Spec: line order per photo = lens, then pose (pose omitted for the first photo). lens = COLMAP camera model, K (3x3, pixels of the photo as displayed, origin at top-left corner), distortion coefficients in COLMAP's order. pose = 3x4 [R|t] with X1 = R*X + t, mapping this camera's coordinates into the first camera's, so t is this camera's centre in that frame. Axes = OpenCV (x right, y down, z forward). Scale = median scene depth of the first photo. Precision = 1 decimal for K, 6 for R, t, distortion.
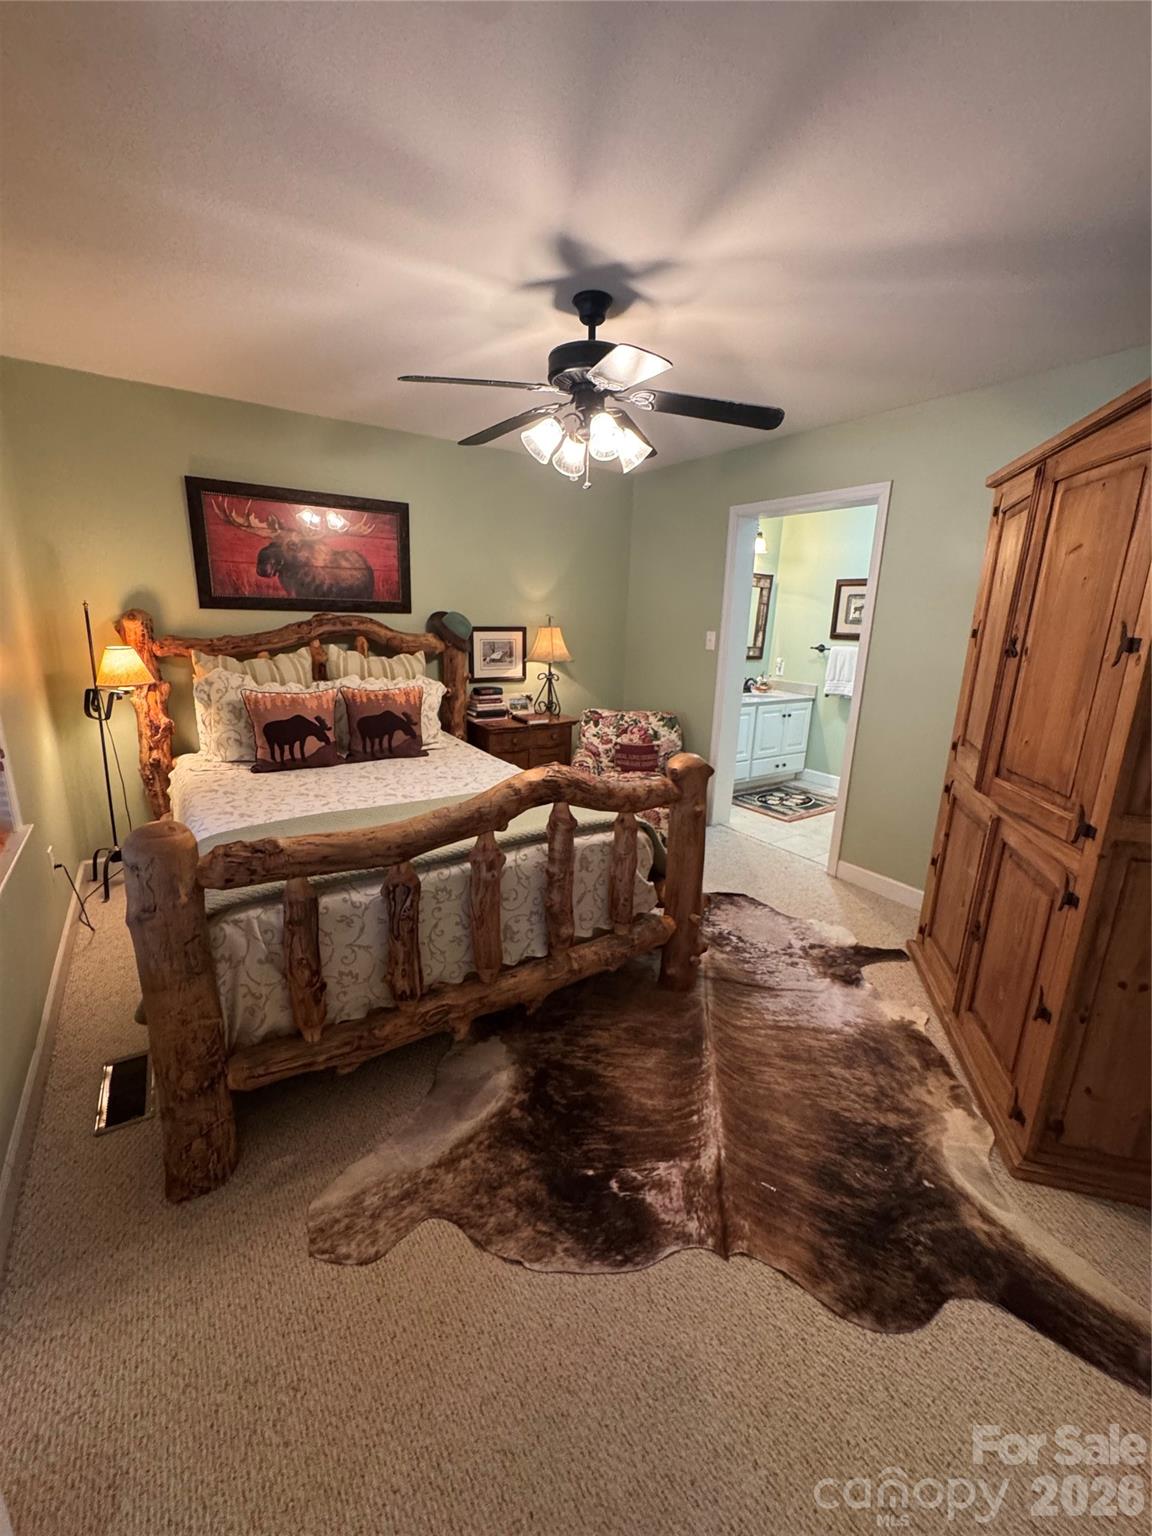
lens RADIAL K [[614.9, 0, 576.0], [0, 614.9, 768.0], [0, 0, 1]] dist [-0.004258, 0.000514]
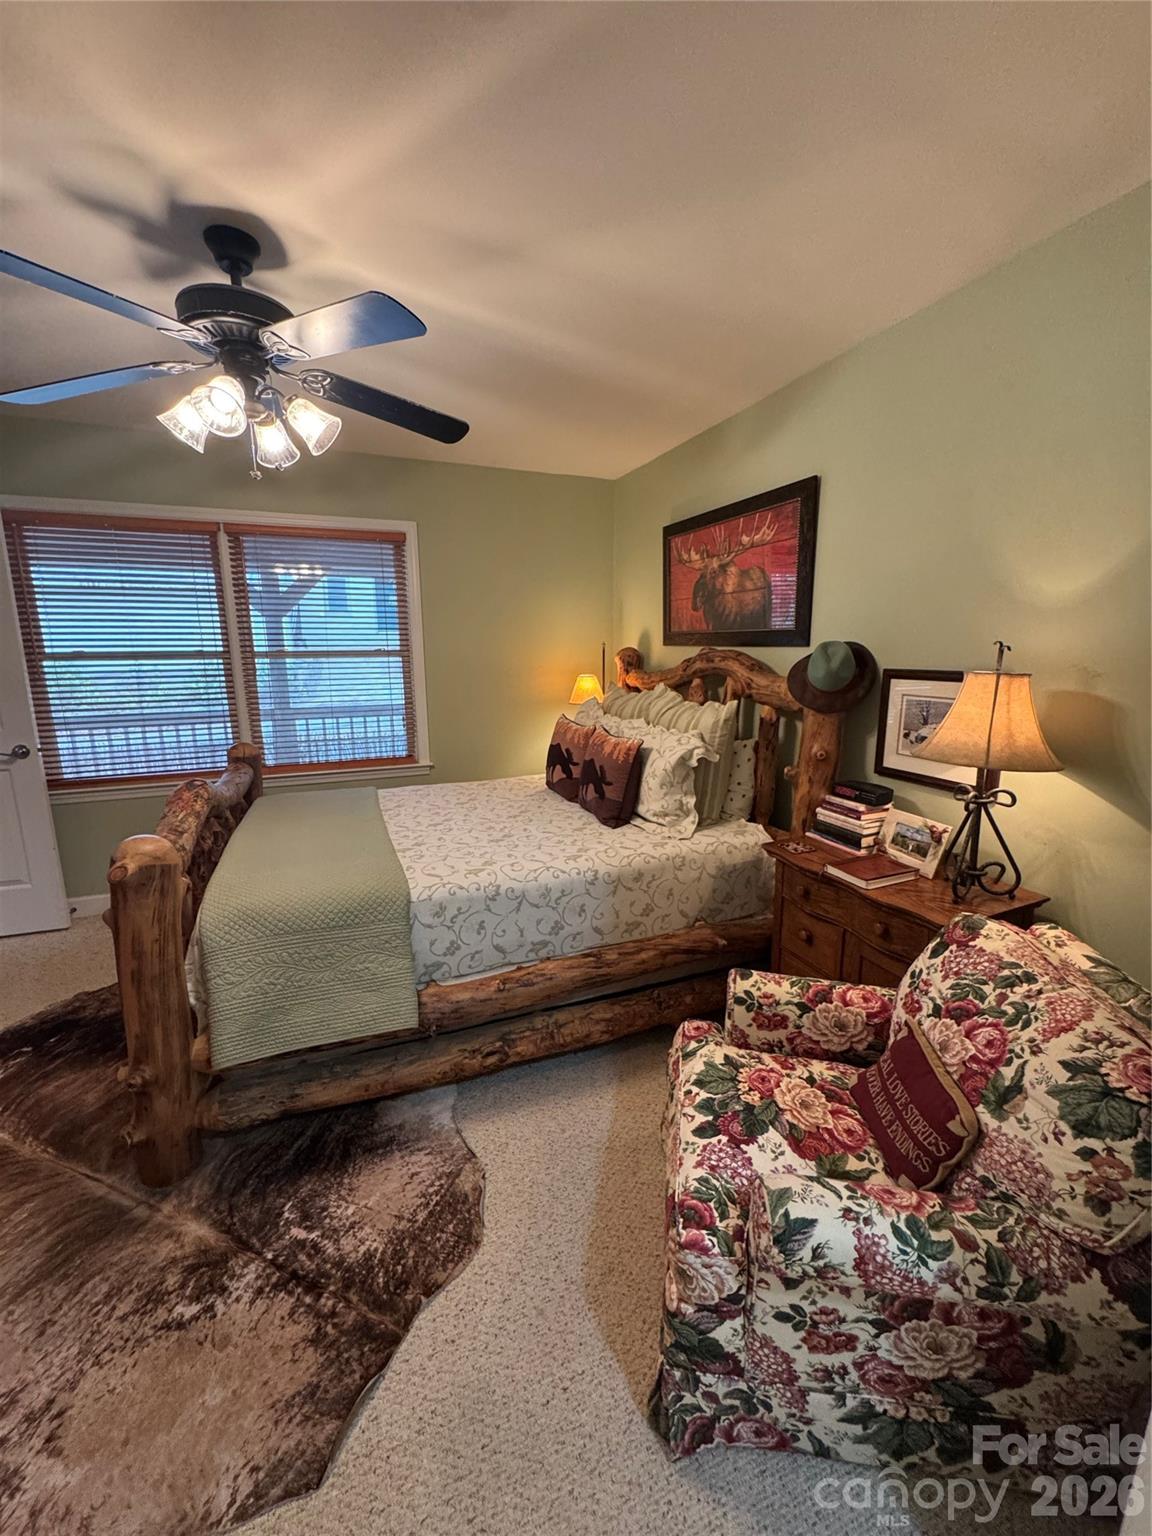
lens RADIAL K [[614.9, 0, 576.0], [0, 614.9, 768.0], [0, 0, 1]] dist [-0.004258, 0.000514]
pose [[-0.204329, 0.164507, -0.964980, 0.479734], [-0.247807, 0.944976, 0.213568, -0.236253], [0.947017, 0.282767, -0.152321, 1.025063]]
